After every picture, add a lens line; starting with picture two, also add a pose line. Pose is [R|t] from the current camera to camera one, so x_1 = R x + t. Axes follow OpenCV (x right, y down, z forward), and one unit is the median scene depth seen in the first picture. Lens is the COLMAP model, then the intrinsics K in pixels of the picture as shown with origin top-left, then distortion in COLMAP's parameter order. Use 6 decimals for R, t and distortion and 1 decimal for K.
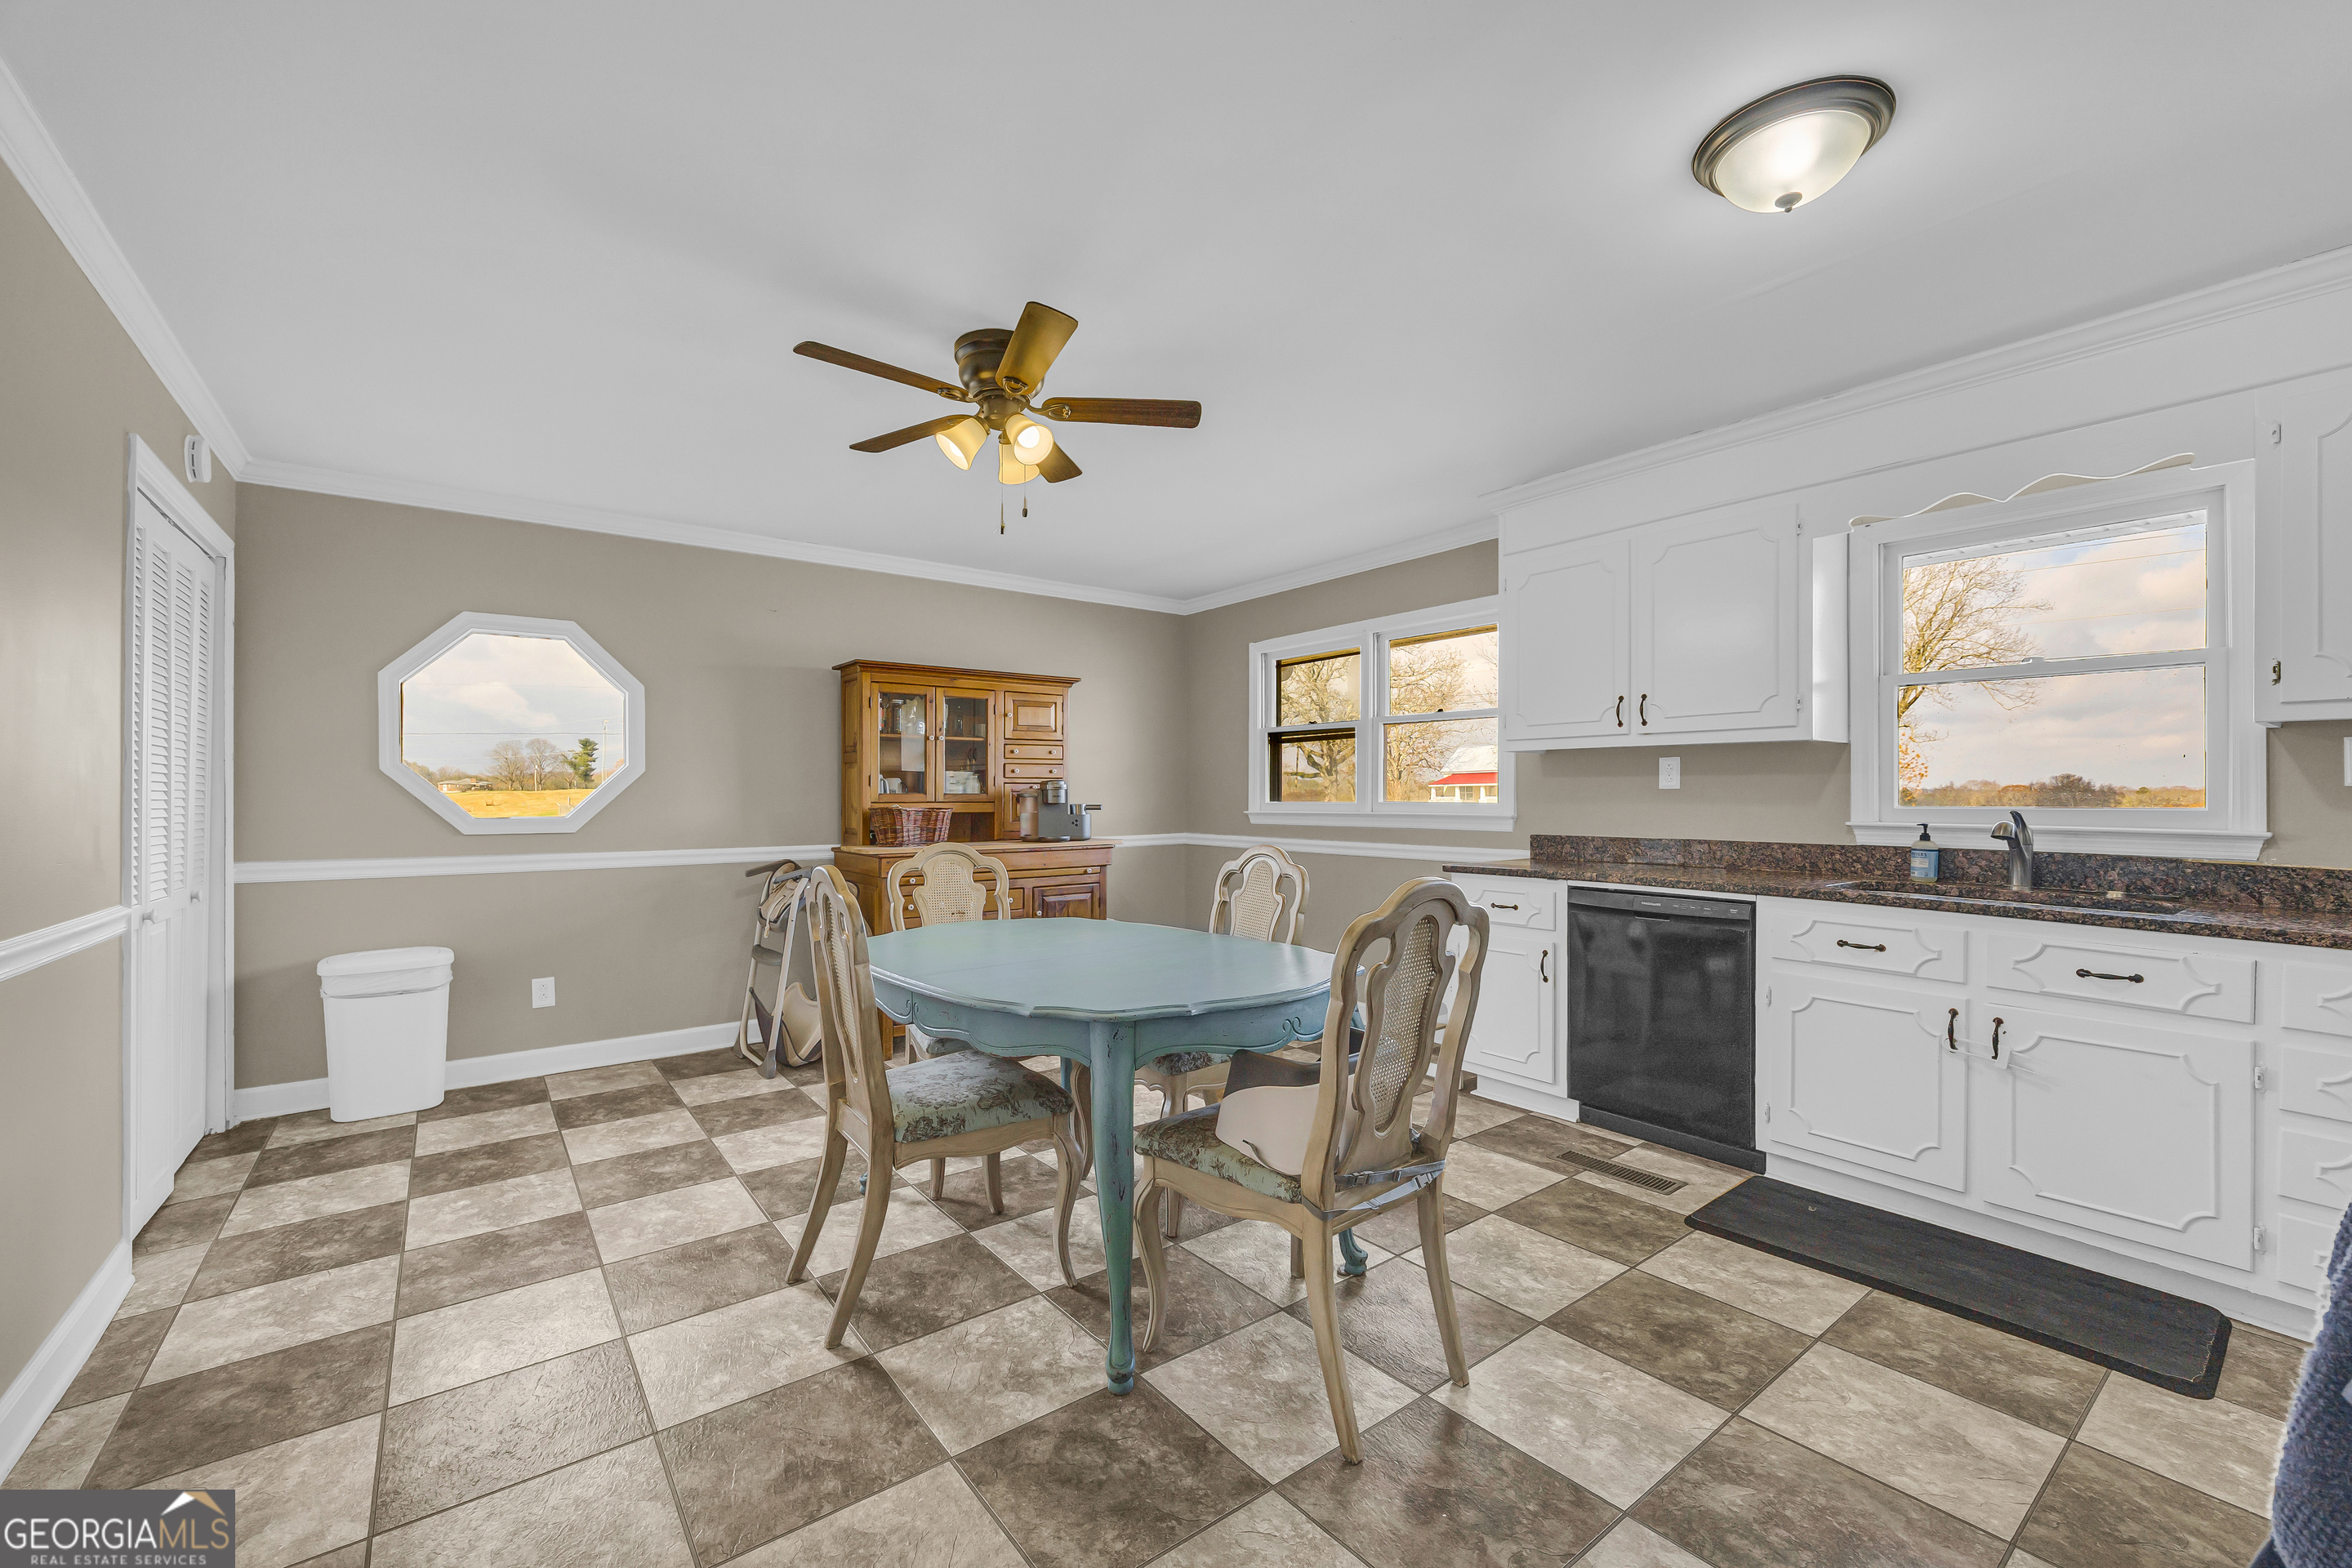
lens RADIAL K [[952.8, 0, 1180.3], [0, 952.8, 795.5], [0, 0, 1]] dist [-0.003266, 0.001527]
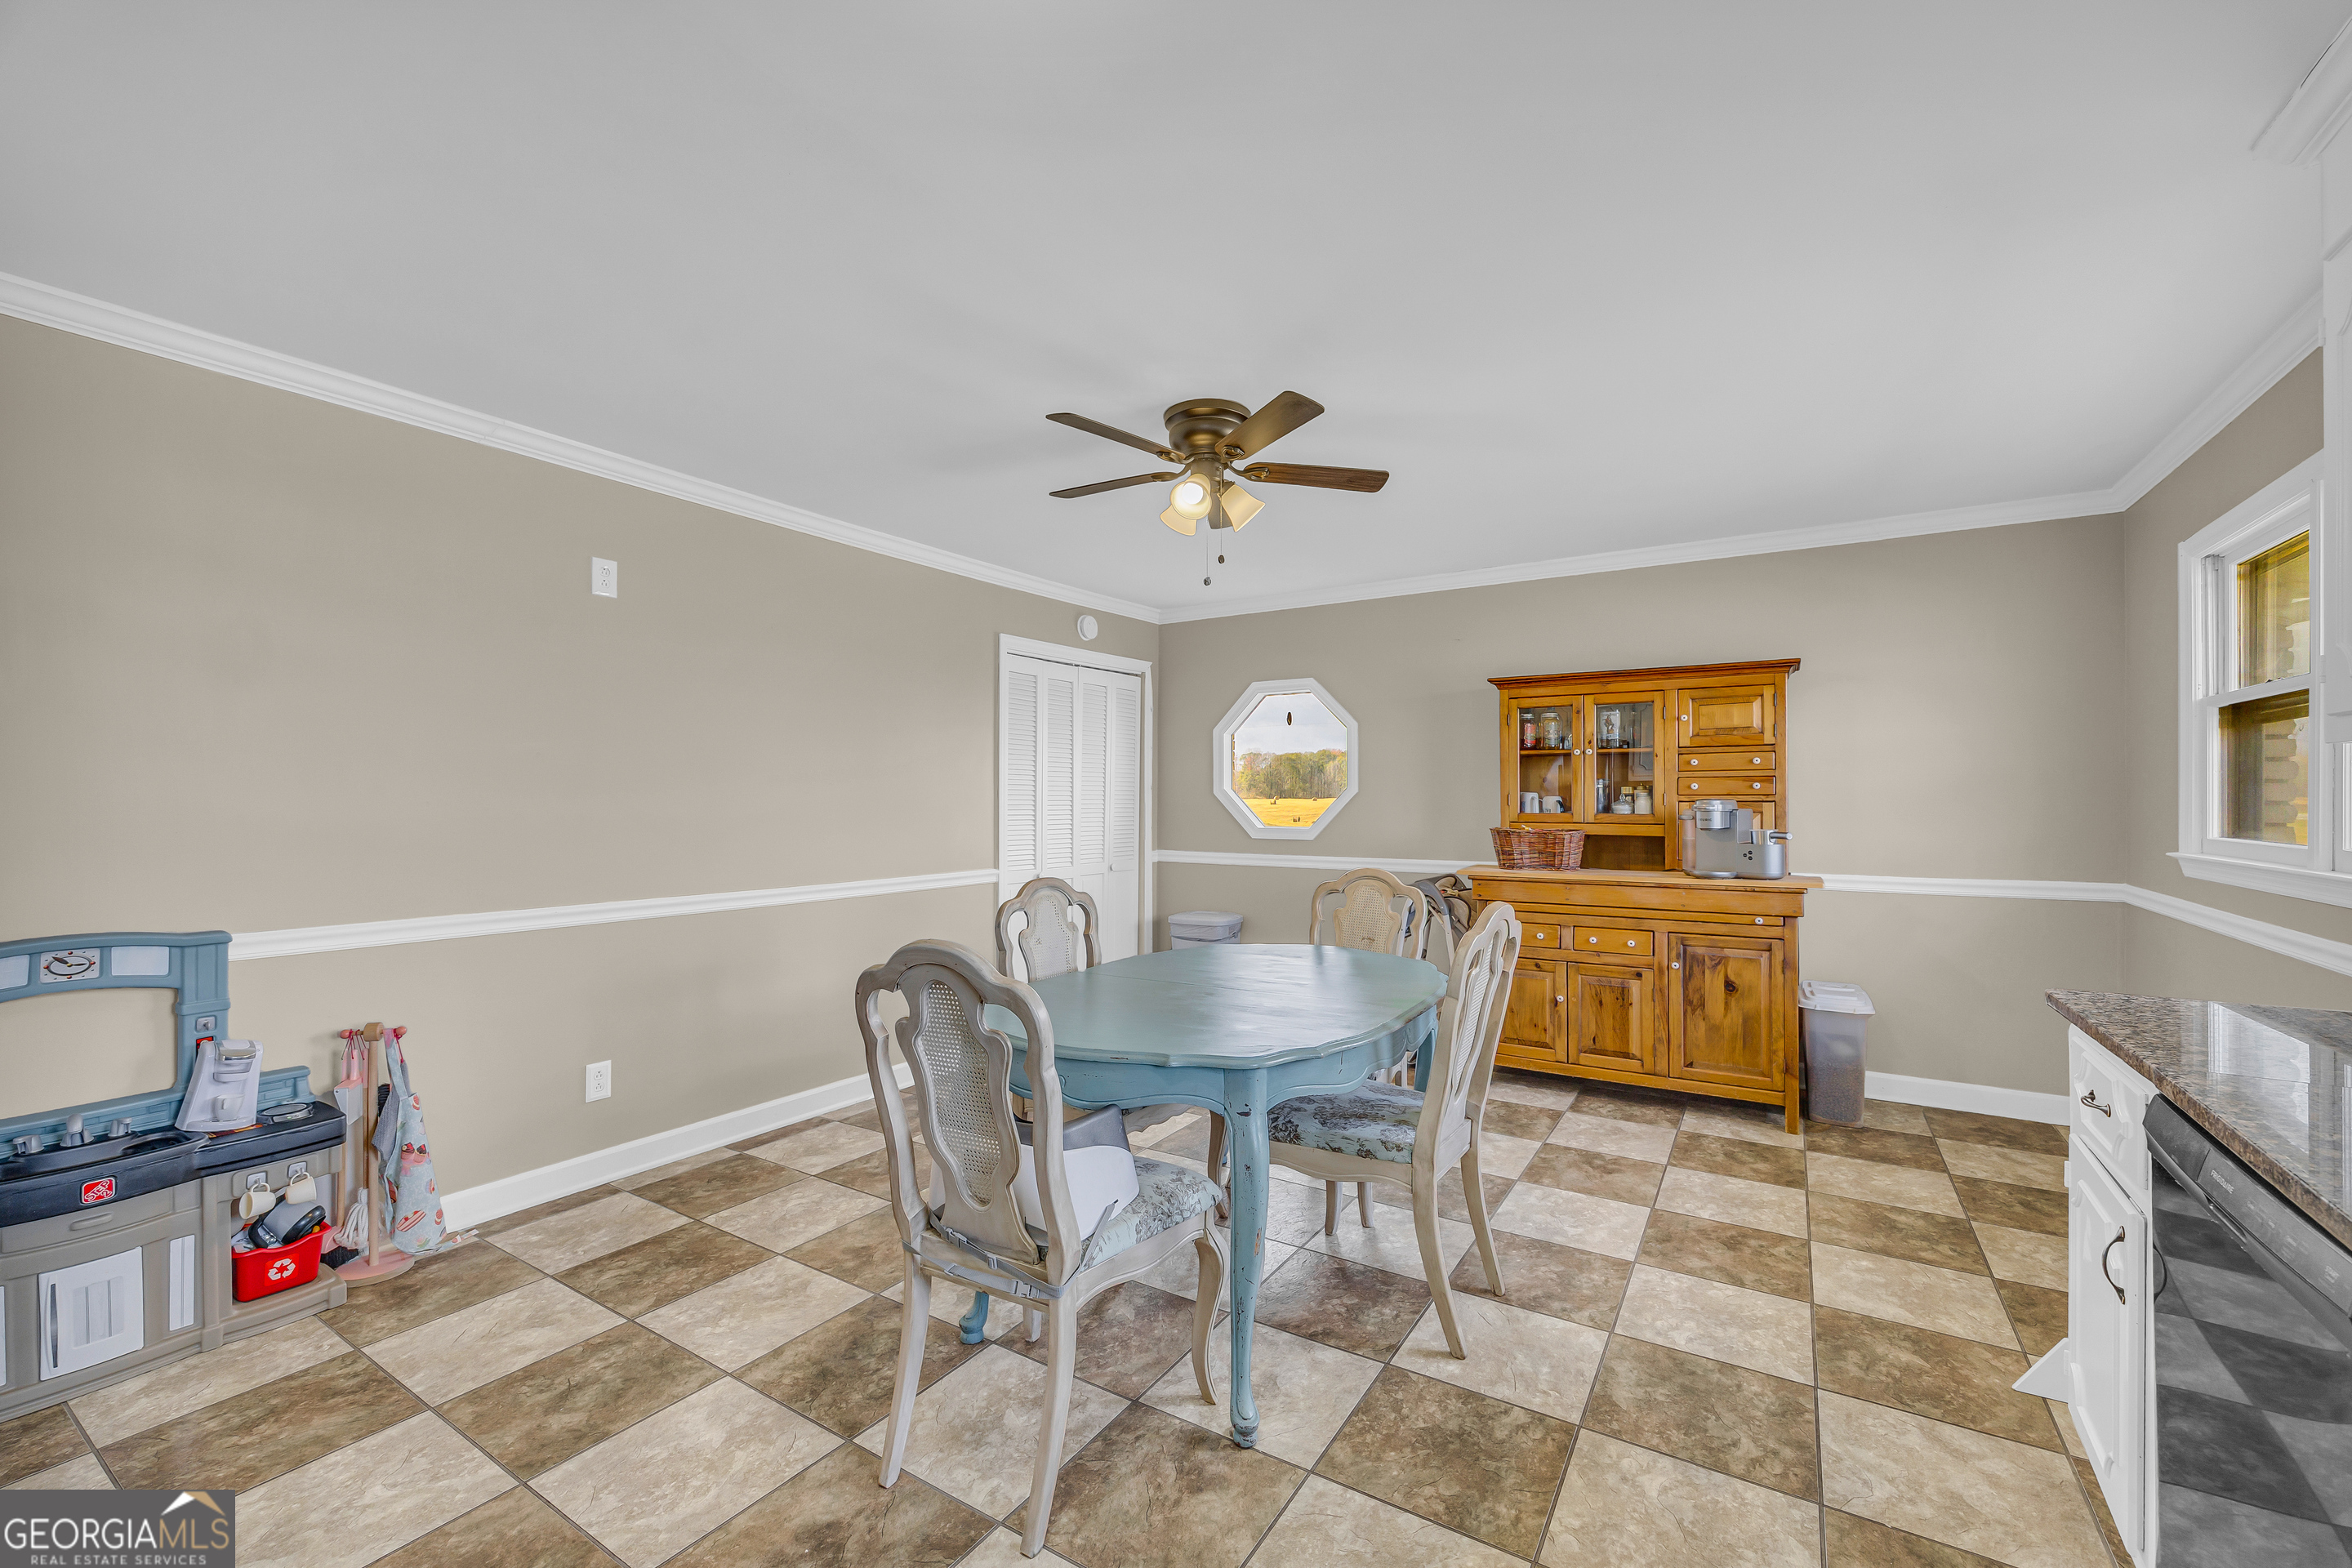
lens RADIAL K [[952.8, 0, 1192.3], [0, 952.8, 788.3], [0, 0, 1]] dist [-0.003266, 0.001527]
pose [[0.345145, -0.006557, -0.938527, 0.683326], [0.001446, 0.999978, -0.006455, -0.030129], [0.938548, 0.000871, 0.345147, 0.509008]]
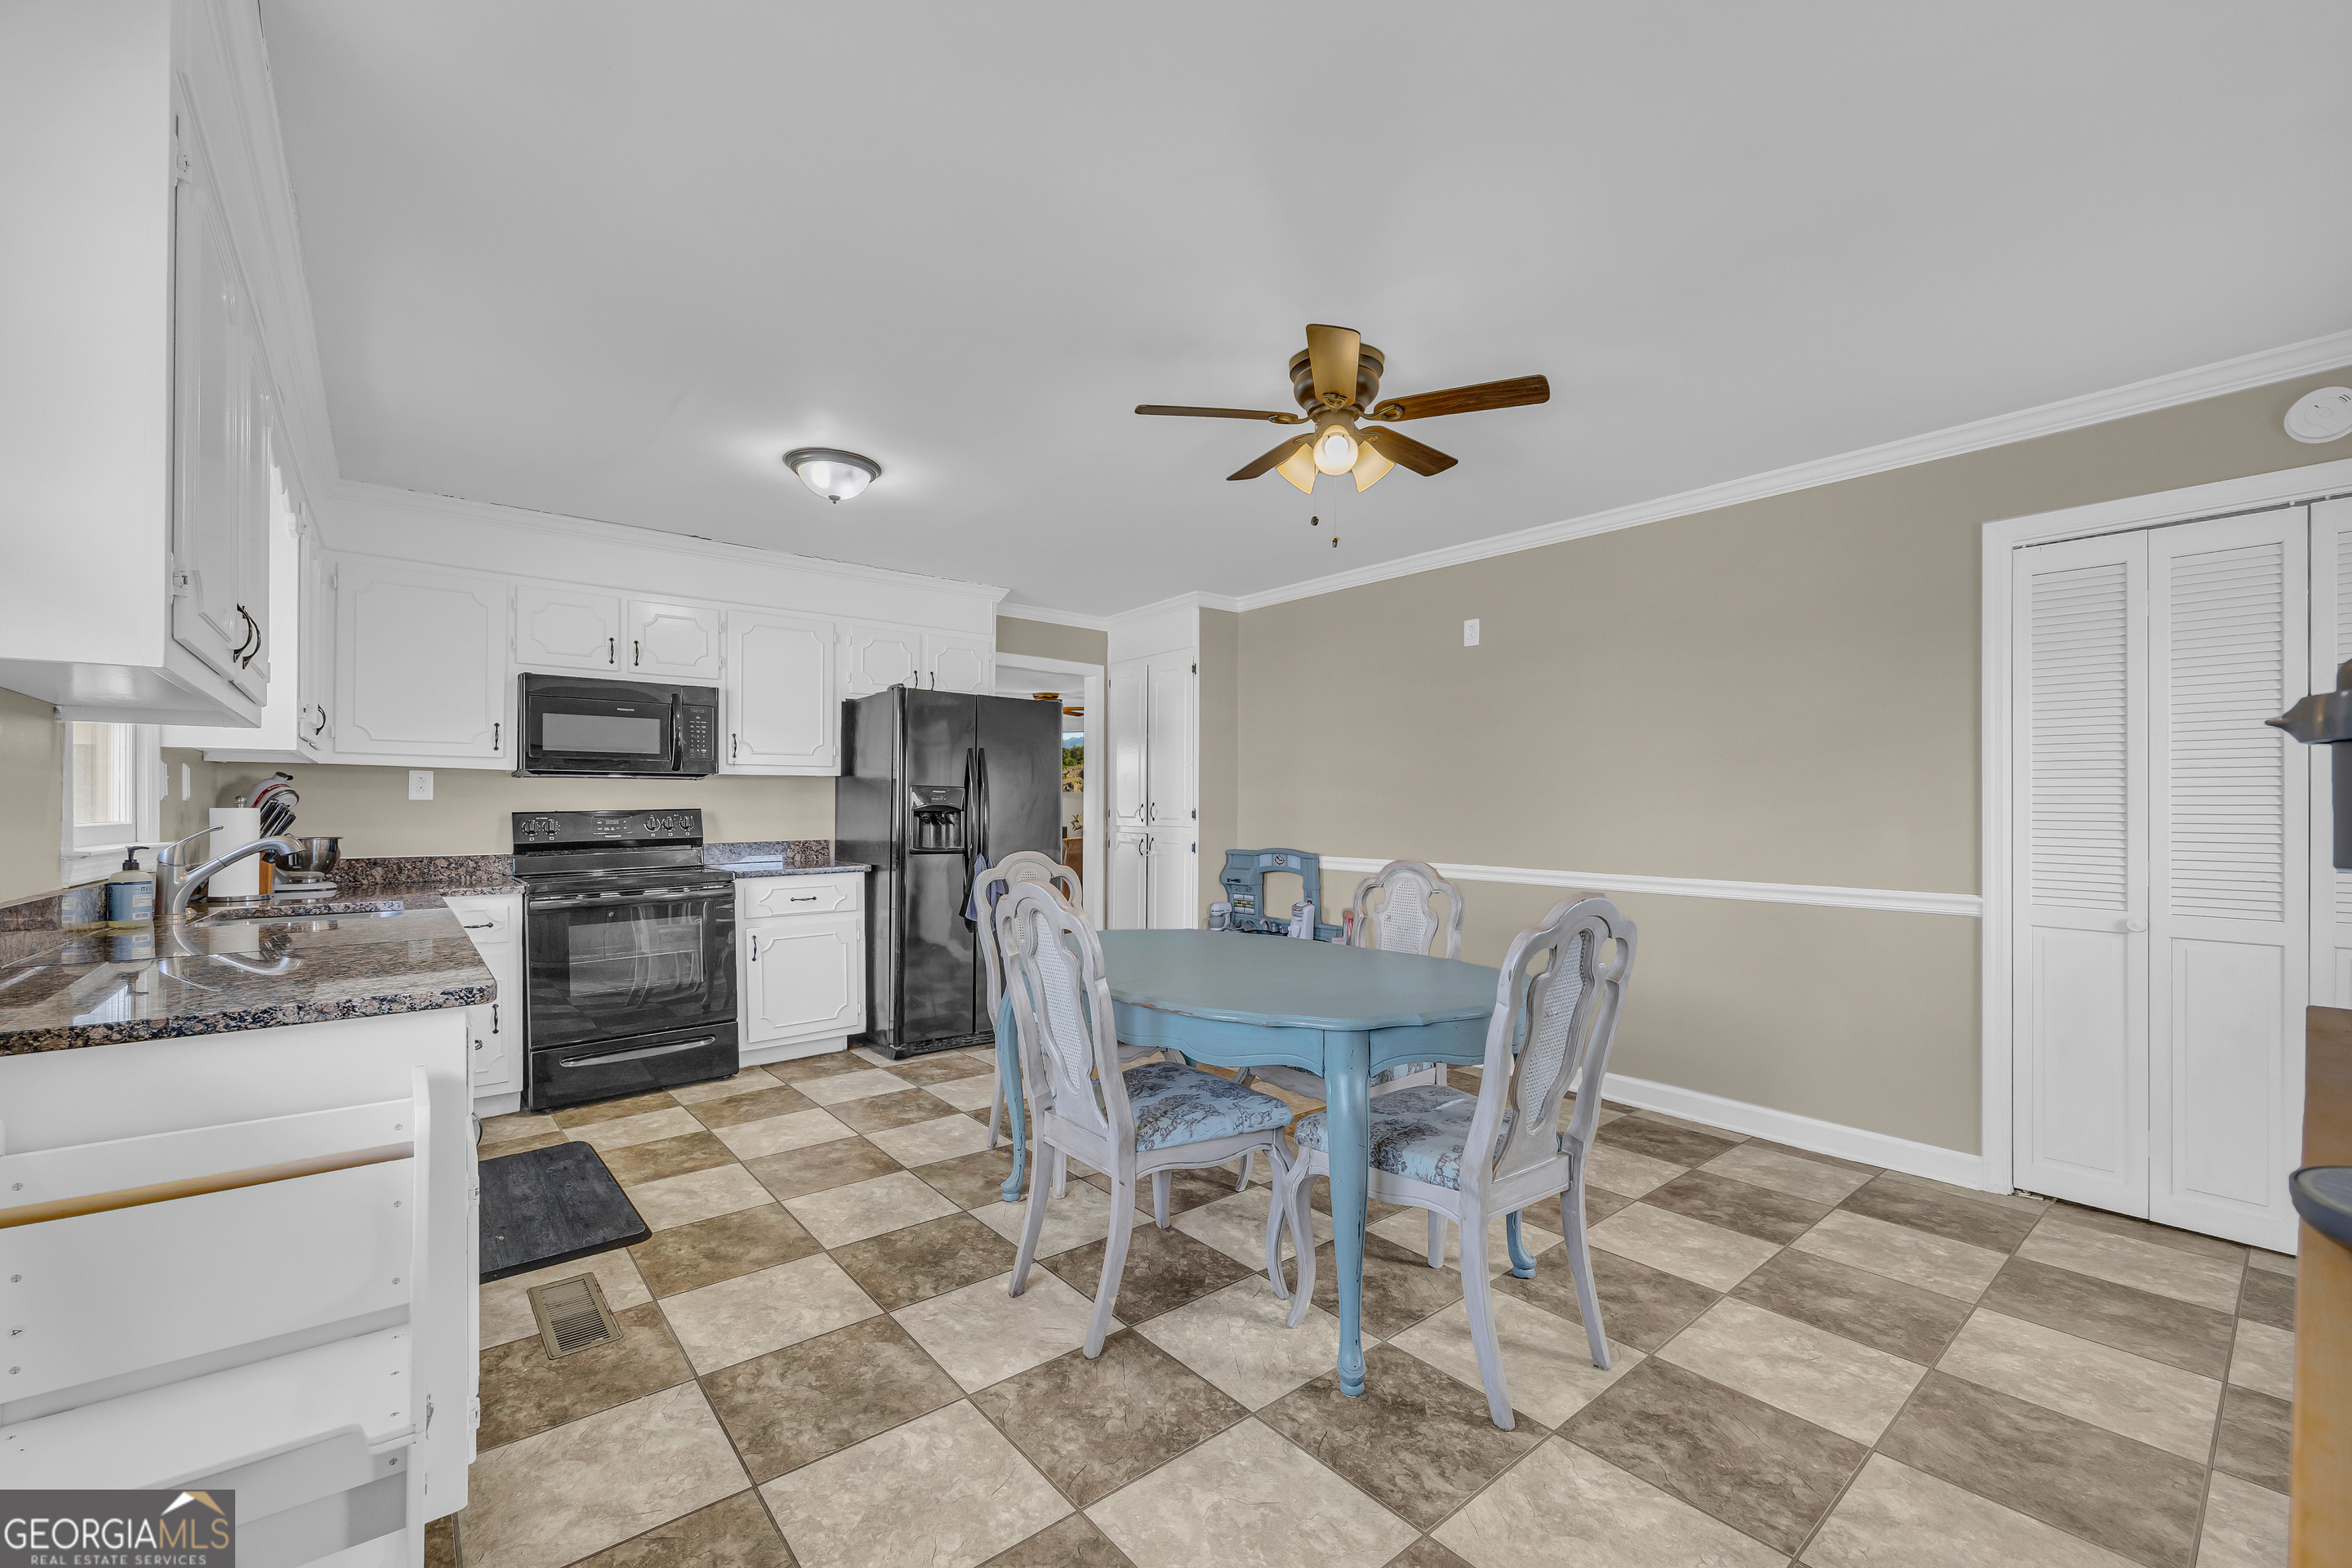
lens RADIAL K [[952.8, 0, 1177.0], [0, 952.8, 813.7], [0, 0, 1]] dist [-0.003266, 0.001527]
pose [[-0.999463, -0.000635, -0.032755, 0.009965], [-0.000776, 0.999990, 0.004292, 0.000824], [0.032752, 0.004315, -0.999454, 1.651417]]
